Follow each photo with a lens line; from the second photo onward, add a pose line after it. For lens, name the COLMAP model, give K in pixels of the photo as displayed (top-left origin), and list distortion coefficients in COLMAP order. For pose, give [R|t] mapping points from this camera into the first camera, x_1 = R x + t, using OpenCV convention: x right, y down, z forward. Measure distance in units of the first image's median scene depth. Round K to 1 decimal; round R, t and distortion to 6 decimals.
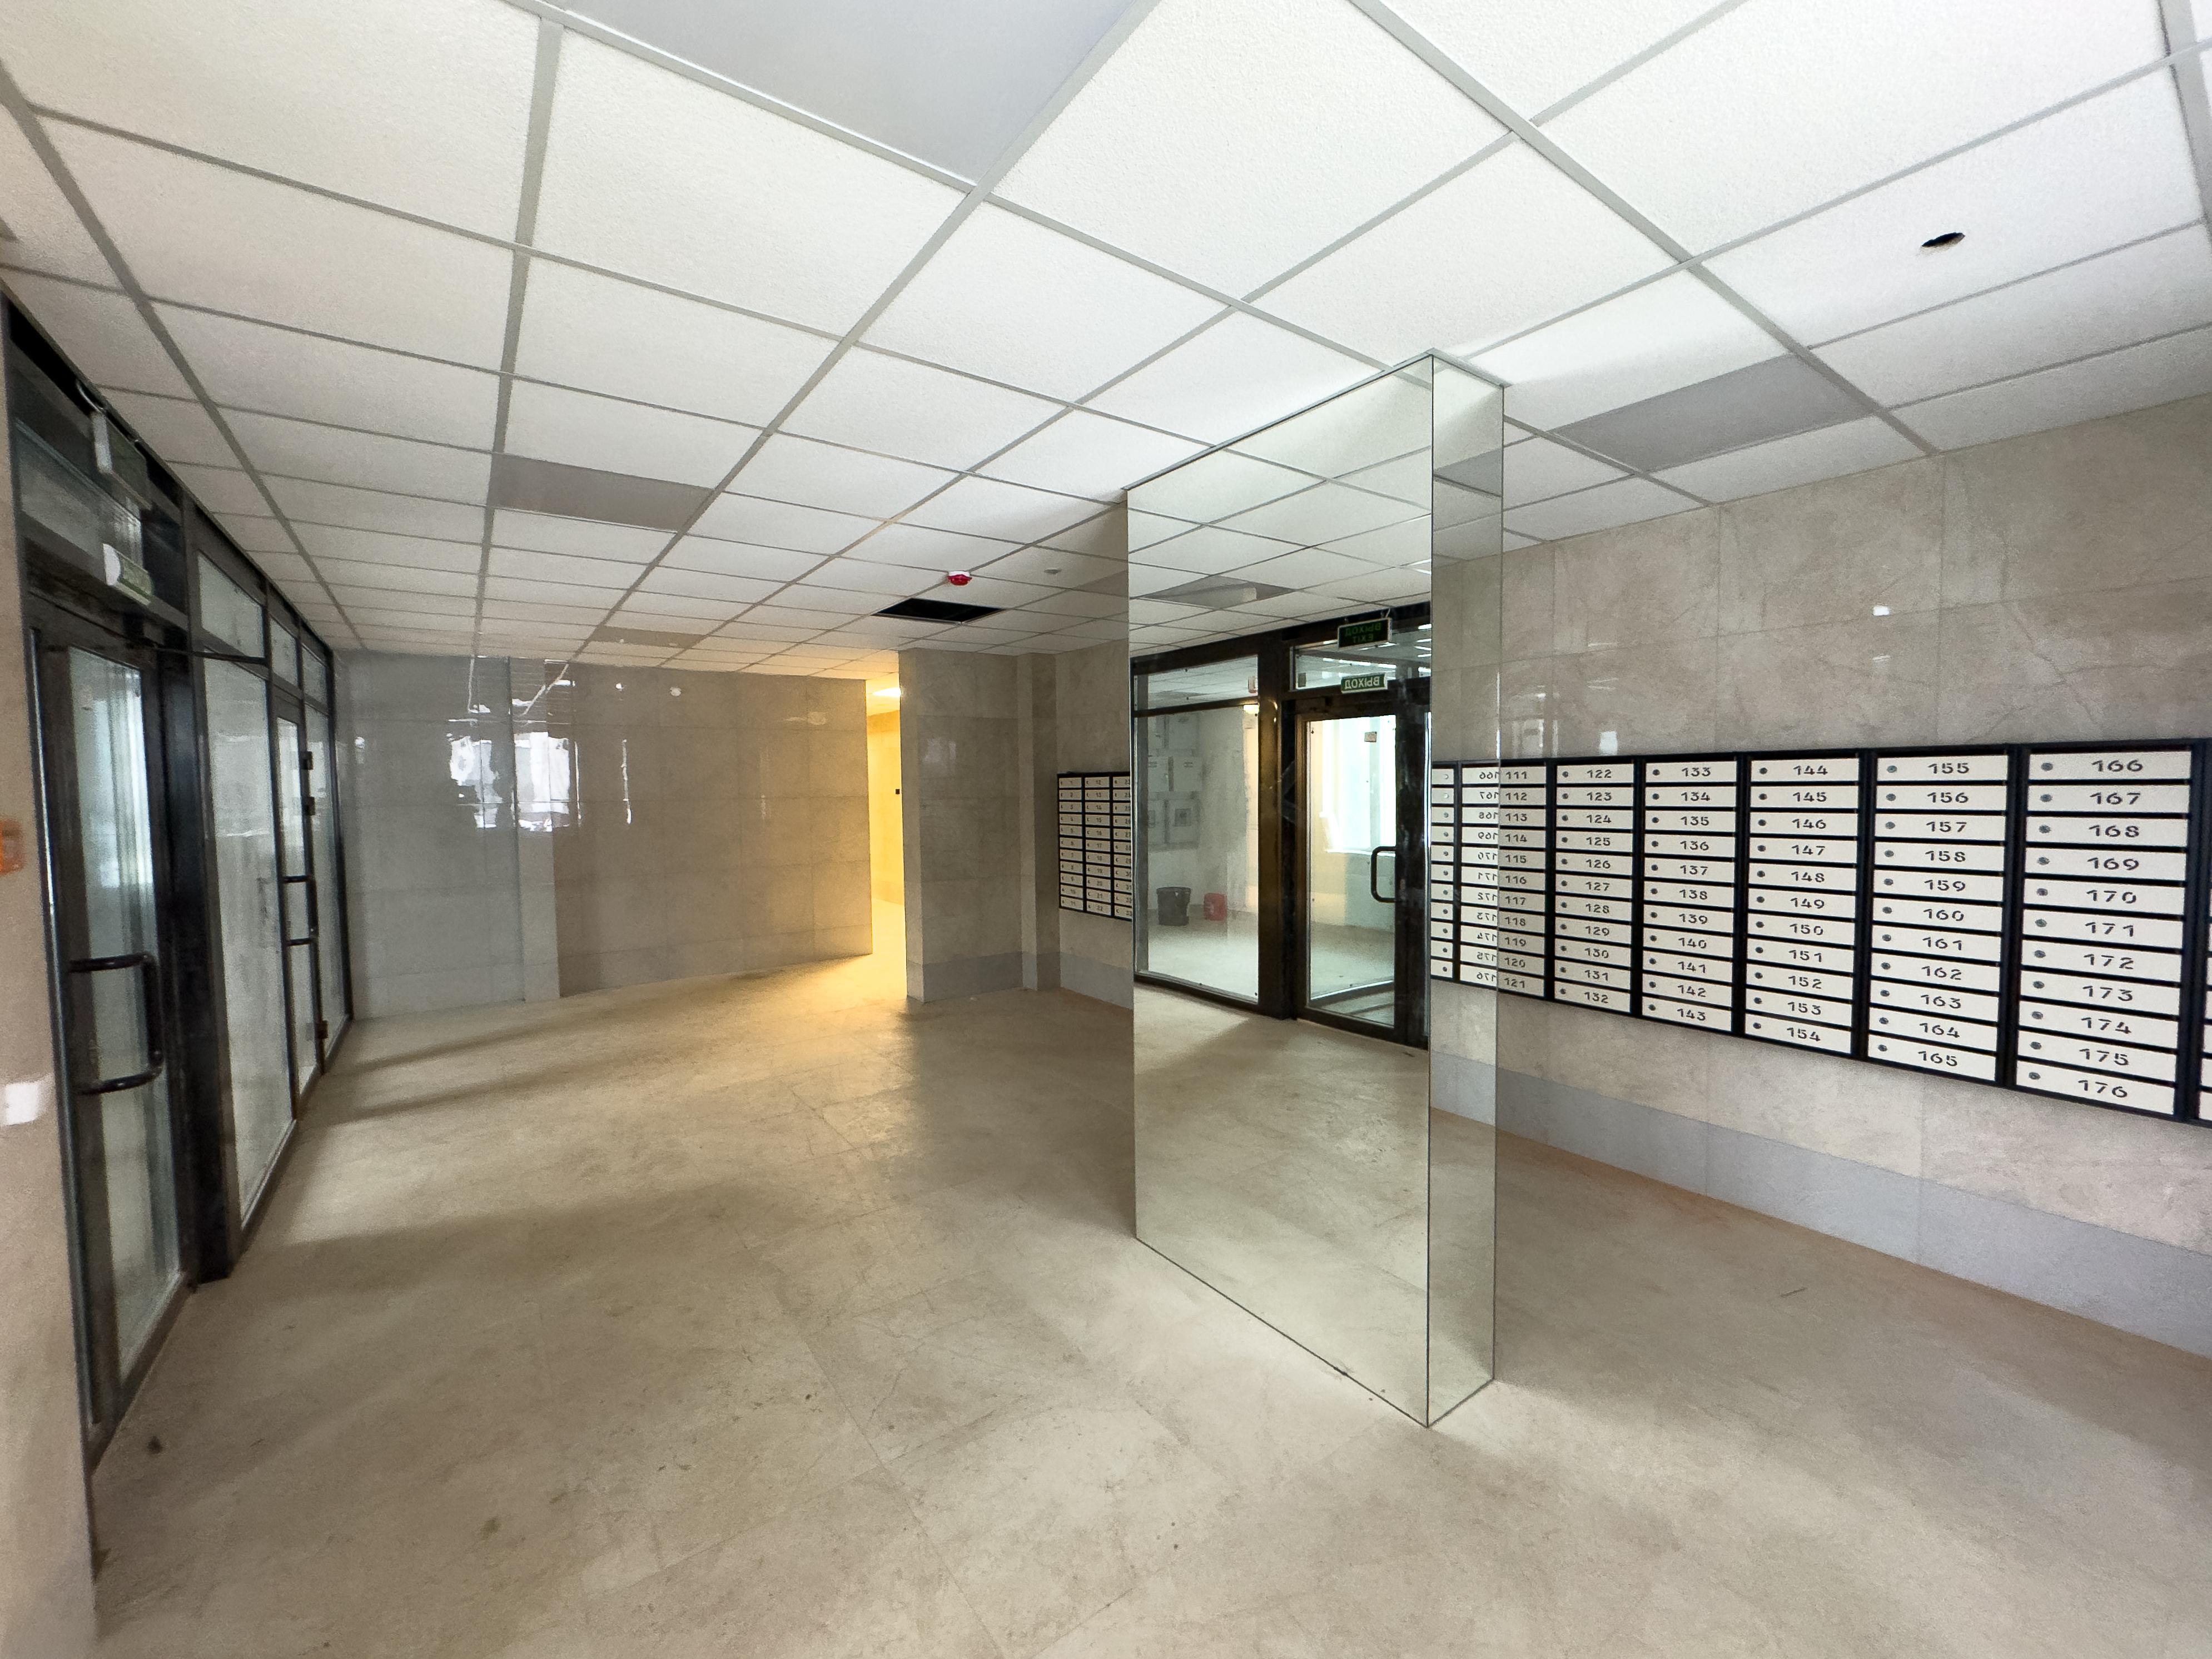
lens RADIAL K [[880.2, 0, 1113.1], [0, 880.2, 832.4], [0, 0, 1]] dist [-0.017134, -0.000031]
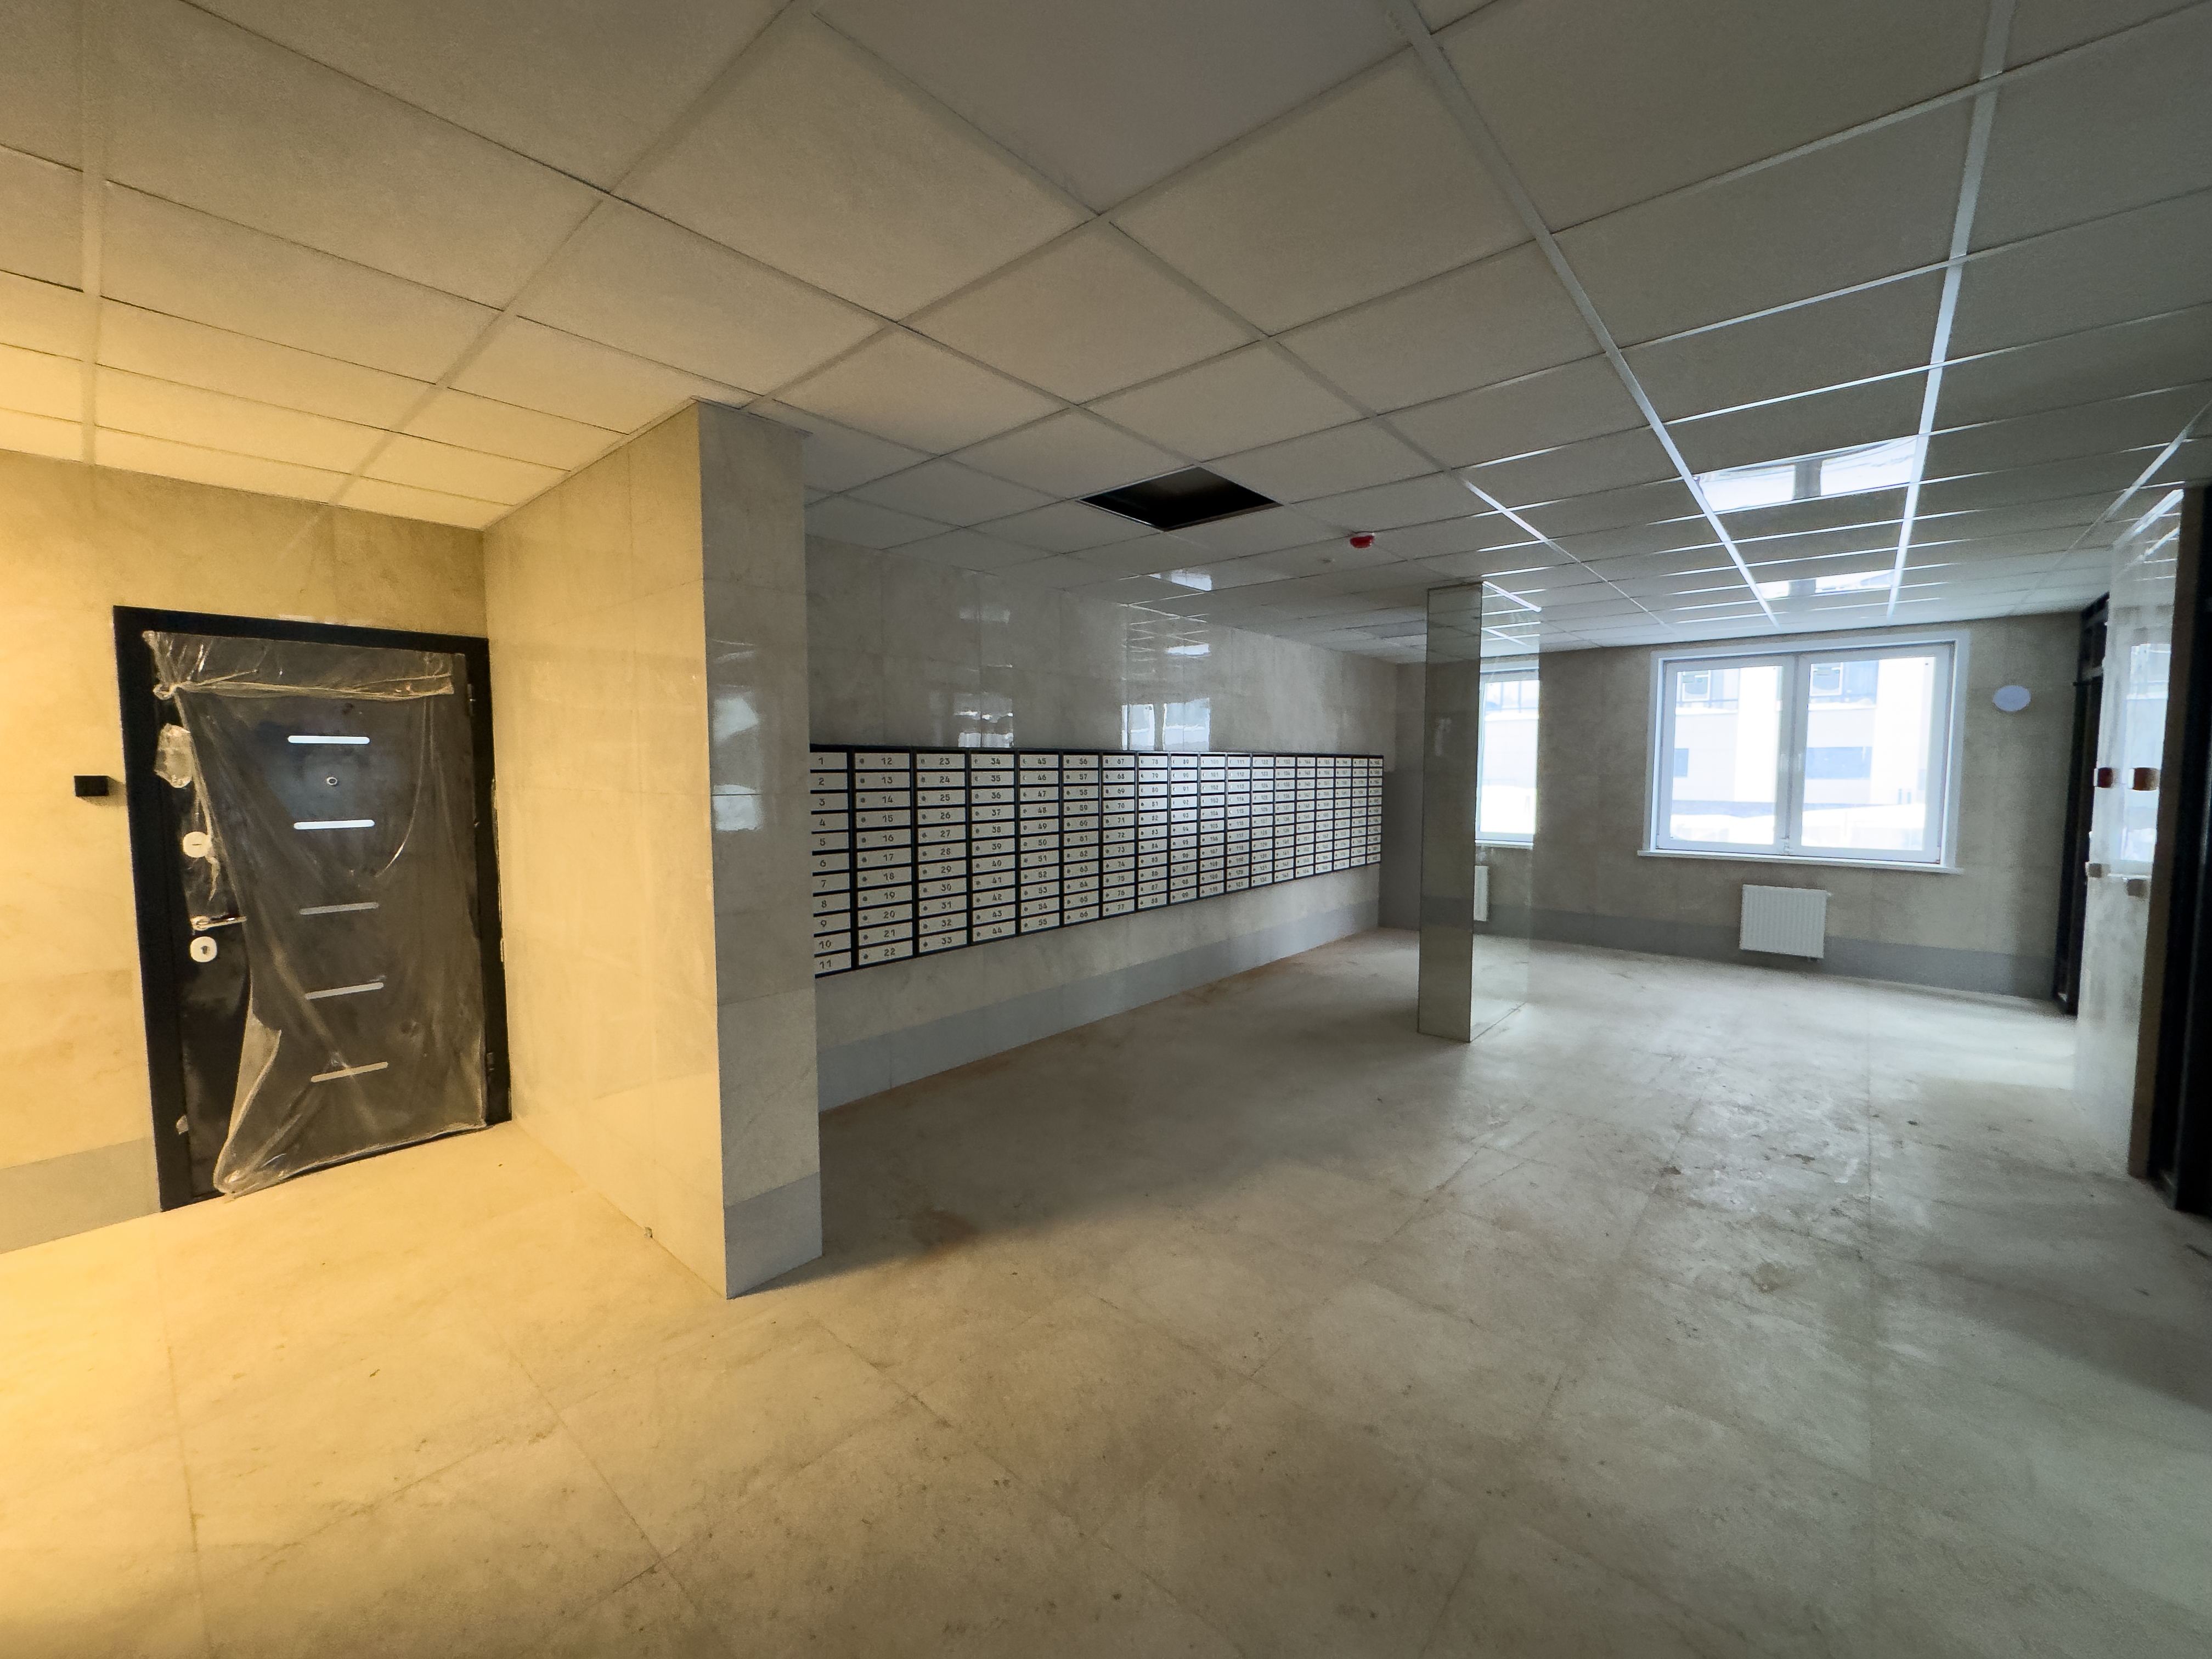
lens RADIAL K [[880.2, 0, 1113.5], [0, 880.2, 820.8], [0, 0, 1]] dist [-0.017134, -0.000031]
pose [[-0.218538, -0.048154, 0.974640, -0.736570], [0.057552, 0.996407, 0.062134, -0.046236], [-0.974130, 0.069671, -0.214981, 1.041127]]
